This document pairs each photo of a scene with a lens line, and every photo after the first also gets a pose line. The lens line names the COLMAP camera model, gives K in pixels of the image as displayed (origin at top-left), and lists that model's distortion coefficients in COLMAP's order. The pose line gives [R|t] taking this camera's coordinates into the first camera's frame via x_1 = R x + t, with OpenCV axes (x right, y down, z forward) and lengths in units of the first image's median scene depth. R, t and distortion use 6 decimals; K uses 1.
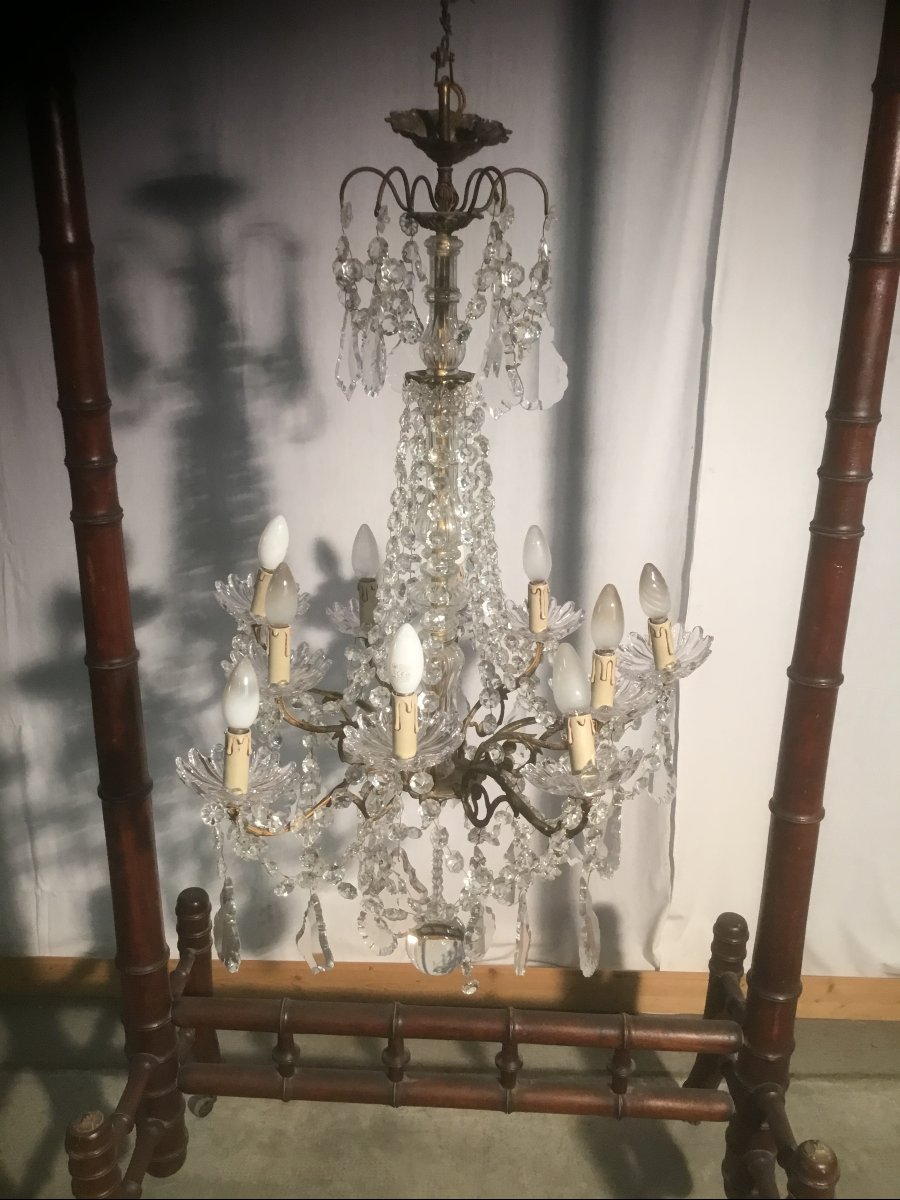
lens RADIAL K [[1078.6, 0, 450.0], [0, 1078.6, 600.0], [0, 0, 1]] dist [0.002895, -0.013256]
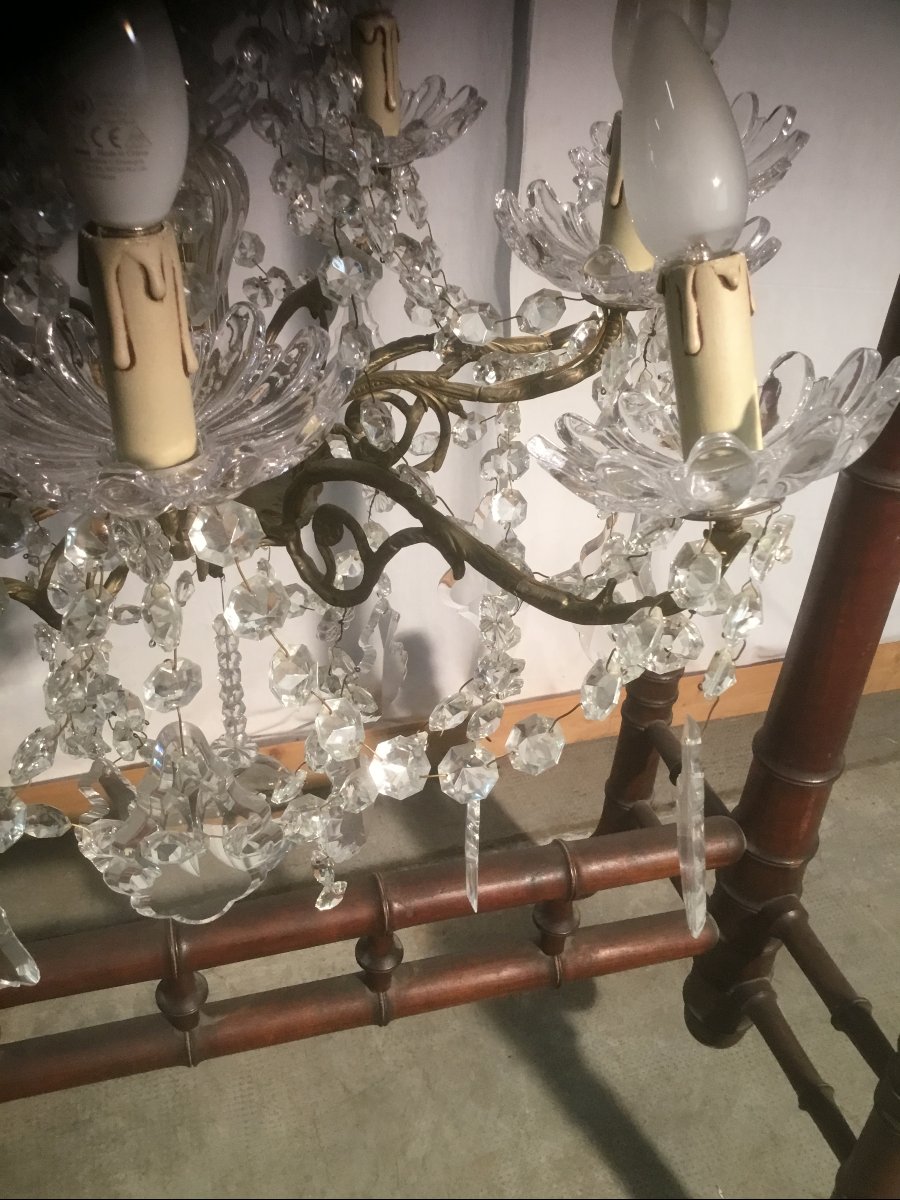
lens RADIAL K [[1086.3, 0, 444.9], [0, 1086.3, 605.4], [0, 0, 1]] dist [0.101601, -0.180376]
pose [[0.951733, -0.157791, 0.263261, -0.038535], [0.074878, 0.951181, 0.299411, 0.069158], [-0.297654, -0.265247, 0.917086, 0.484143]]
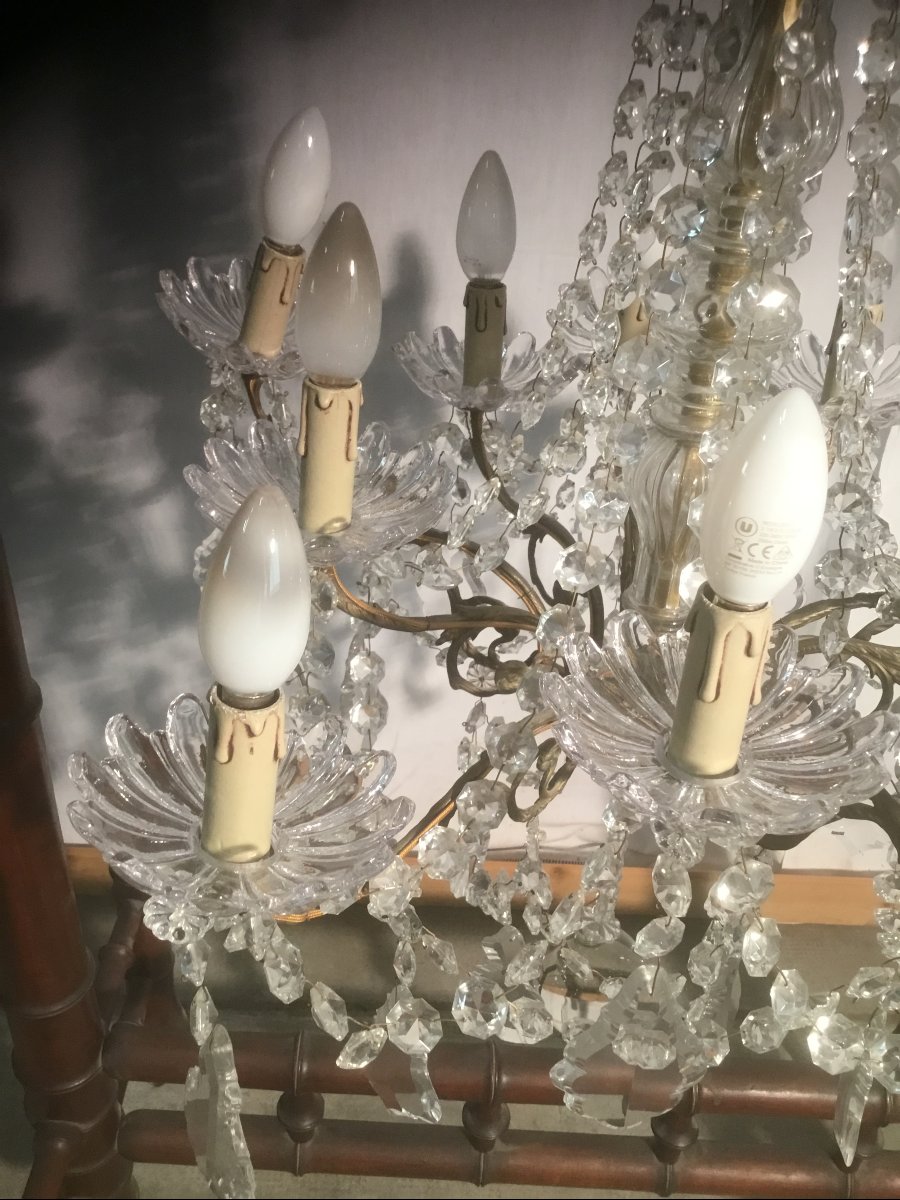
lens RADIAL K [[1086.3, 0, 444.9], [0, 1086.3, 605.4], [0, 0, 1]] dist [0.101601, -0.180376]
pose [[0.998764, 0.021590, 0.044770, -0.105690], [-0.031425, 0.972154, 0.232228, 0.006926], [-0.038509, -0.233348, 0.971630, 0.470989]]
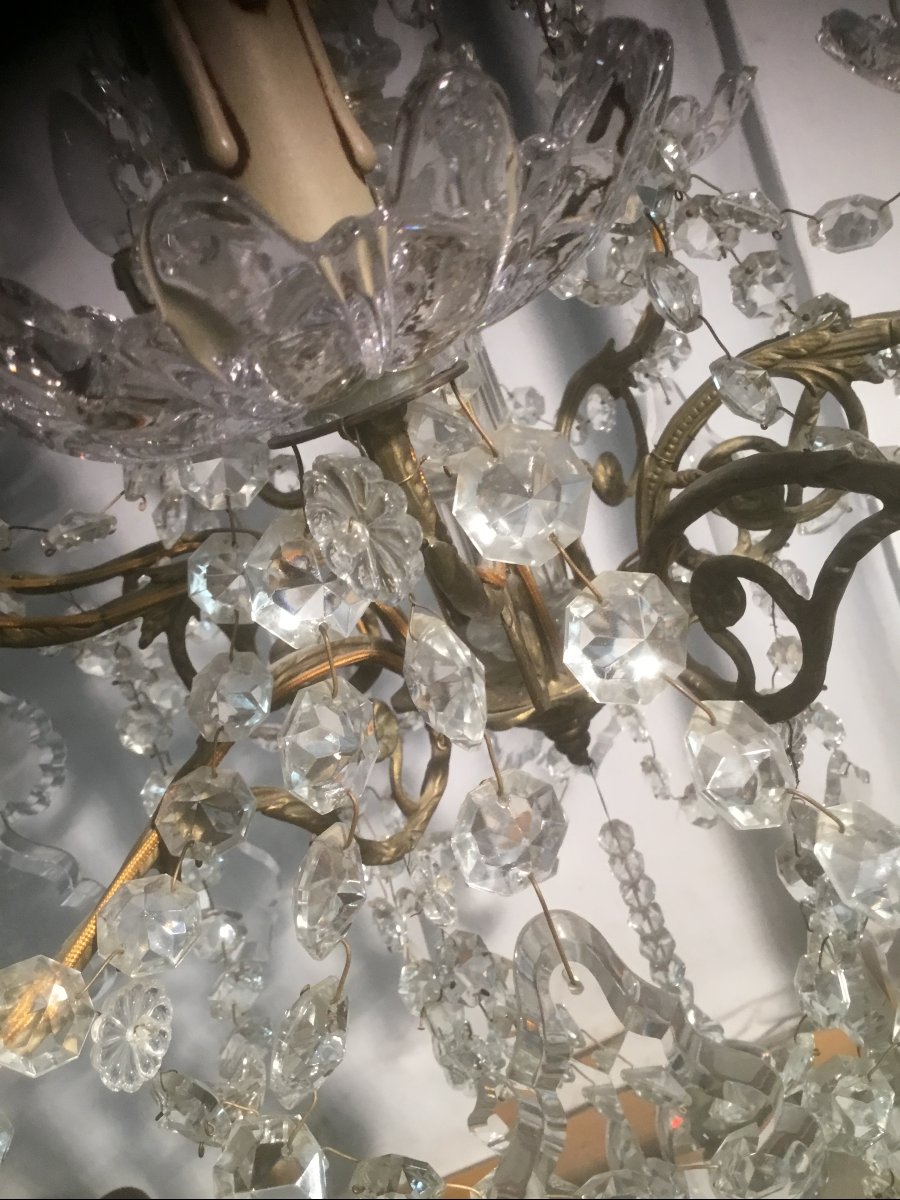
lens RADIAL K [[1086.3, 0, 444.9], [0, 1086.3, 605.4], [0, 0, 1]] dist [0.101601, -0.180376]
pose [[0.921111, -0.388505, 0.024876, -0.034638], [0.389299, 0.919368, -0.056638, 0.137744], [-0.000866, 0.061854, 0.998085, 0.602232]]
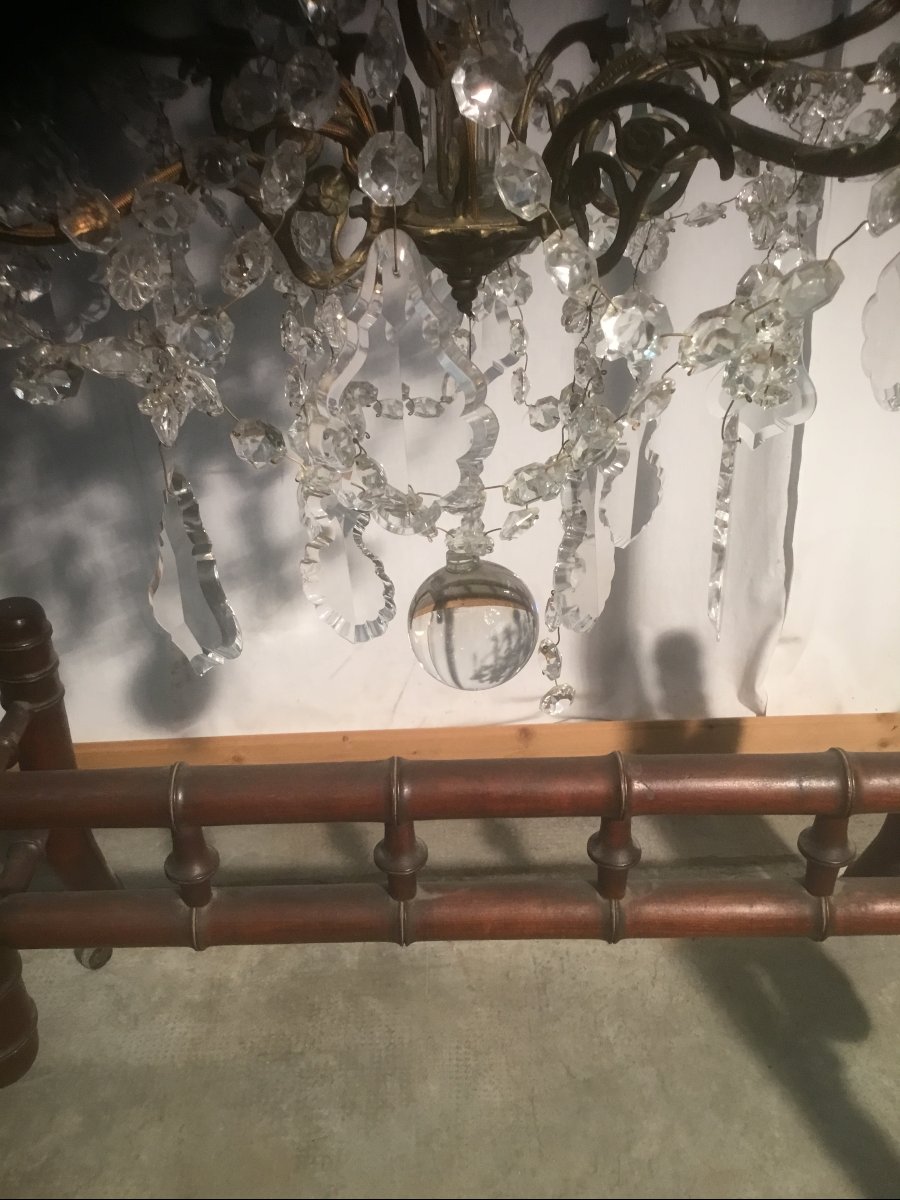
lens RADIAL K [[1086.3, 0, 444.9], [0, 1086.3, 605.4], [0, 0, 1]] dist [0.101601, -0.180376]
pose [[0.997945, -0.057958, 0.027312, -0.035622], [0.052473, 0.983932, 0.170659, 0.210586], [-0.036764, -0.168876, 0.984951, 0.488085]]
